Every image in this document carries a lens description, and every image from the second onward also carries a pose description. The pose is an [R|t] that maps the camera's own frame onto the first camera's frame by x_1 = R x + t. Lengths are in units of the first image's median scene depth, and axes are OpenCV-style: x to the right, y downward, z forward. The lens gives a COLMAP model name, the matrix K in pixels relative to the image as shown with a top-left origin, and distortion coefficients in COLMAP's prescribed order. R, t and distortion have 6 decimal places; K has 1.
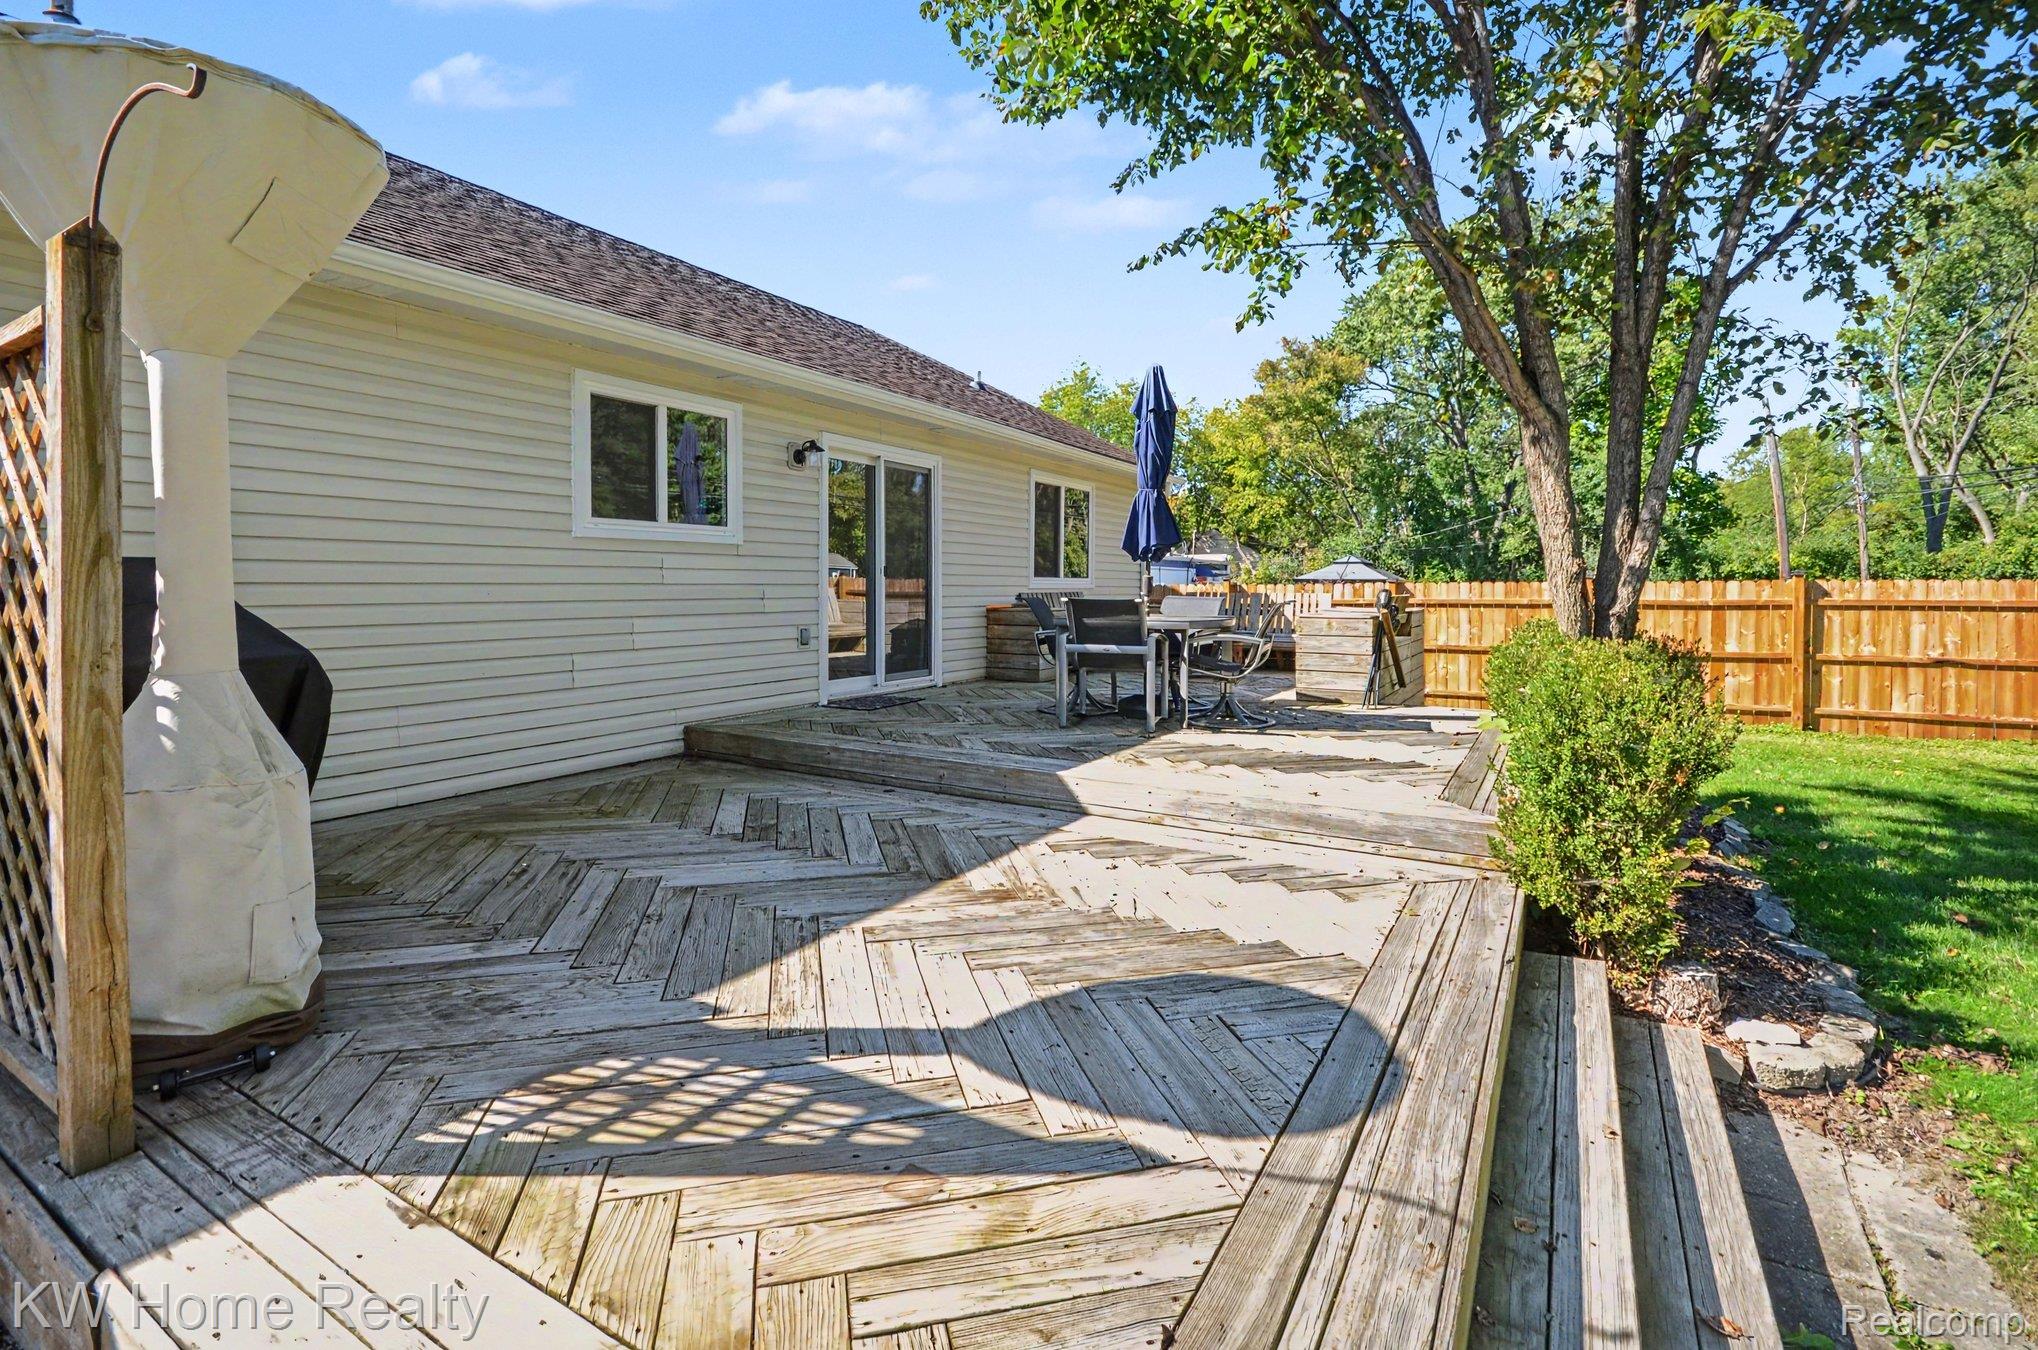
lens RADIAL K [[953.5, 0, 1017.3], [0, 953.5, 588.2], [0, 0, 1]] dist [0.000599, 0.000077]
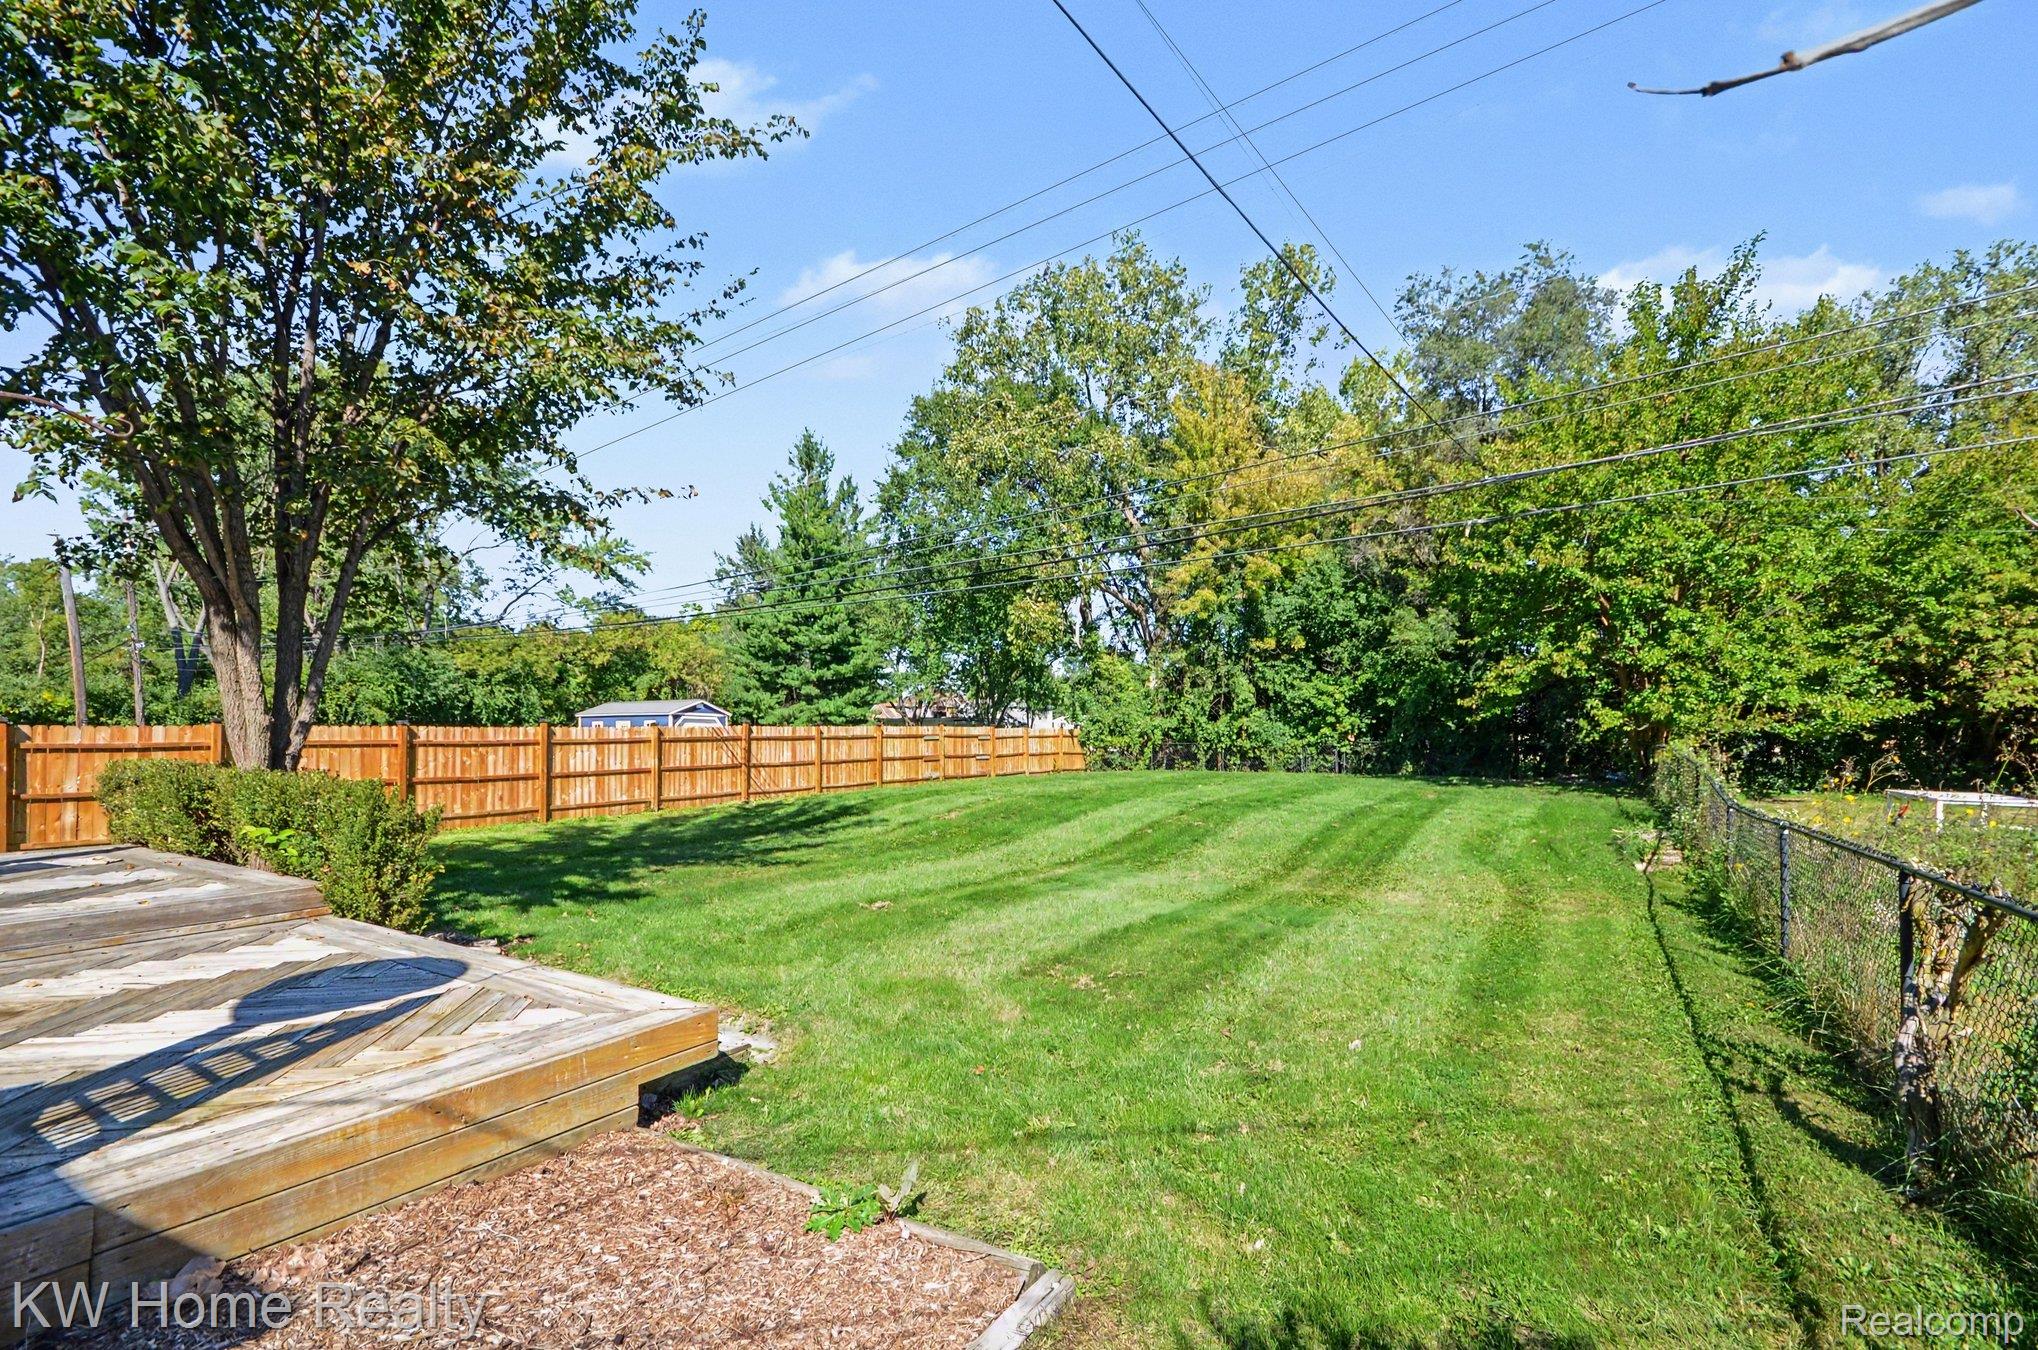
lens RADIAL K [[921.6, 0, 1016.9], [0, 921.6, 651.6], [0, 0, 1]] dist [0.001996, 0.000427]
pose [[0.035441, 0.081529, 0.996041, -1.808806], [0.002473, 0.996657, -0.081667, -0.026398], [-0.999369, 0.005357, 0.035120, -0.404695]]
